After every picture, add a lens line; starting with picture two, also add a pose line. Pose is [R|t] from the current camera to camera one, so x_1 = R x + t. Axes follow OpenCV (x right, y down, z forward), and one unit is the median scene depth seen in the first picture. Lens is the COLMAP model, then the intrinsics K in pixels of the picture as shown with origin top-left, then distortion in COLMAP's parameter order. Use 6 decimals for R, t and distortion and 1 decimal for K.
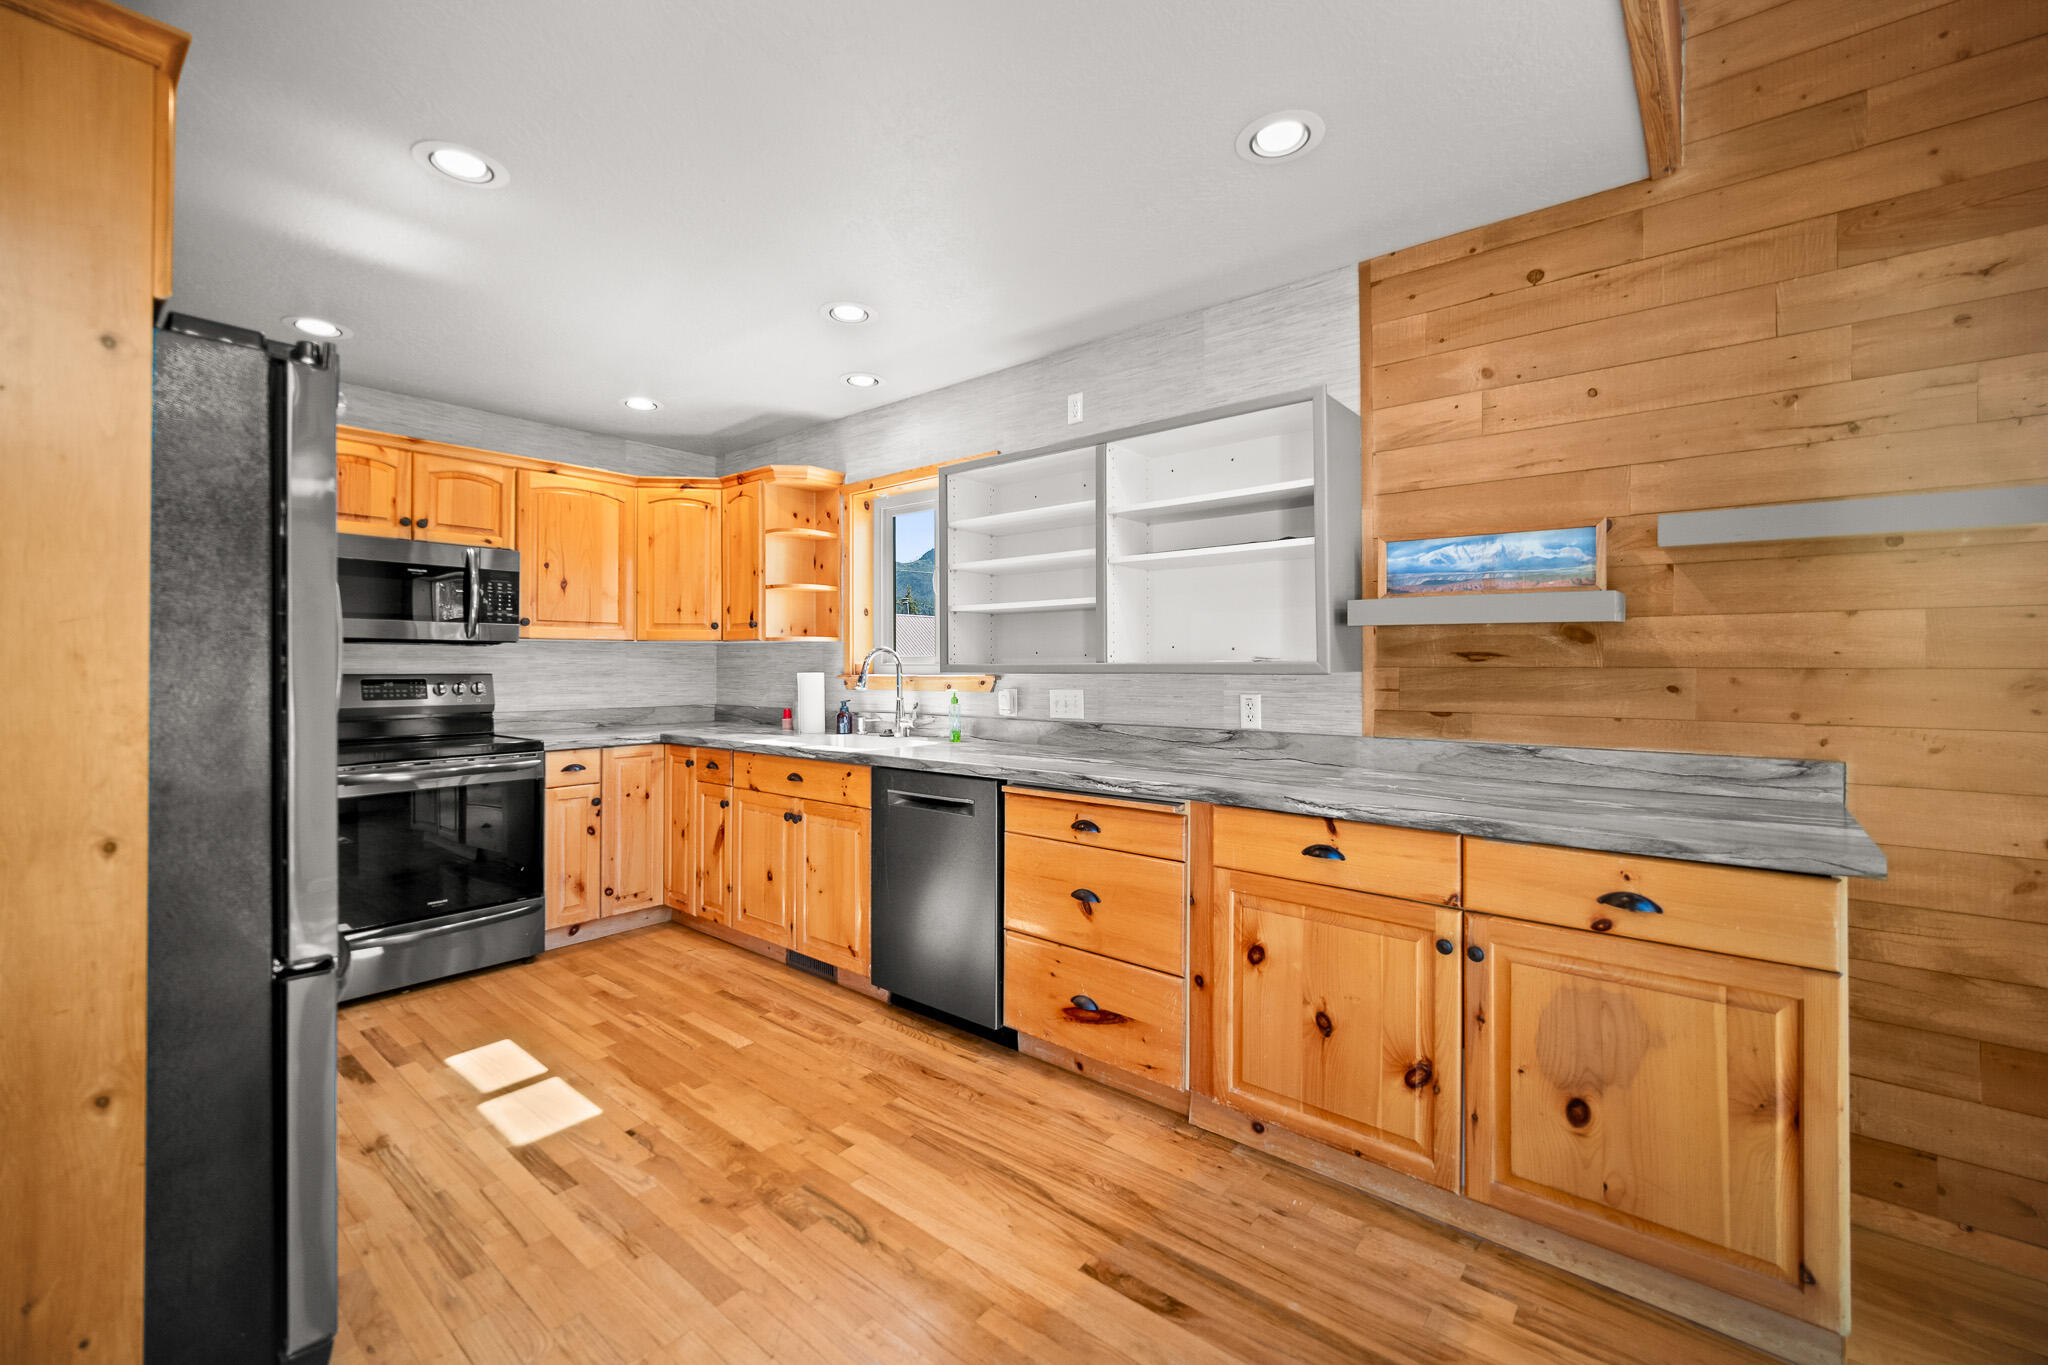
lens RADIAL K [[838.0, 0, 1030.9], [0, 838.0, 664.2], [0, 0, 1]] dist [-0.004917, 0.000439]
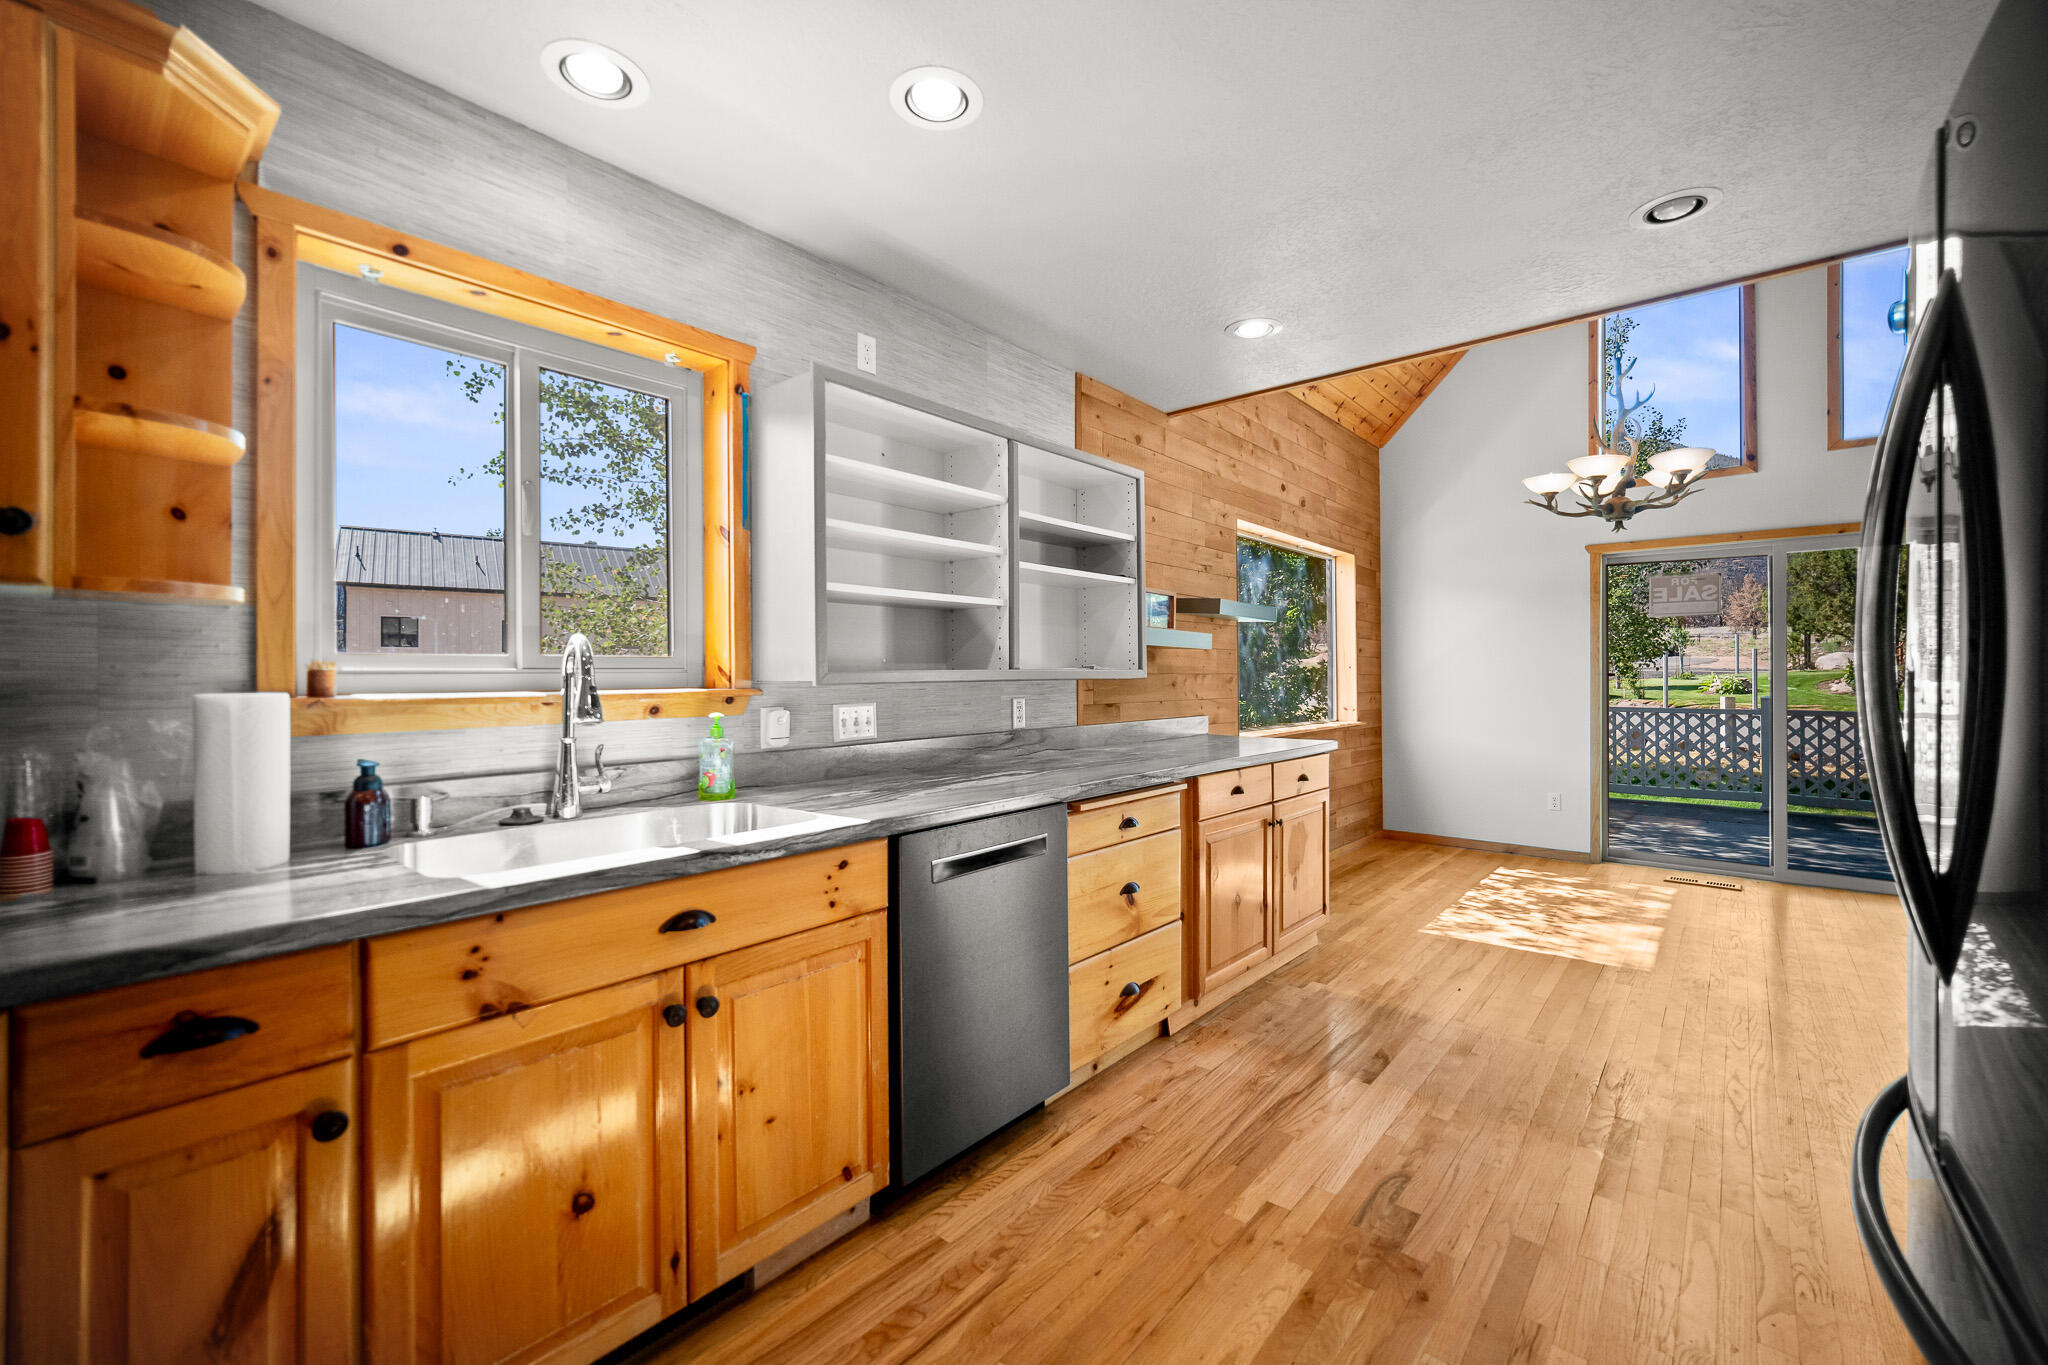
lens RADIAL K [[838.0, 0, 1027.8], [0, 838.0, 675.7], [0, 0, 1]] dist [-0.004917, 0.000439]
pose [[0.019454, -0.001586, 0.999809, -0.987017], [0.003770, 0.999992, 0.001513, 0.004737], [-0.999804, 0.003740, 0.019460, 1.094678]]
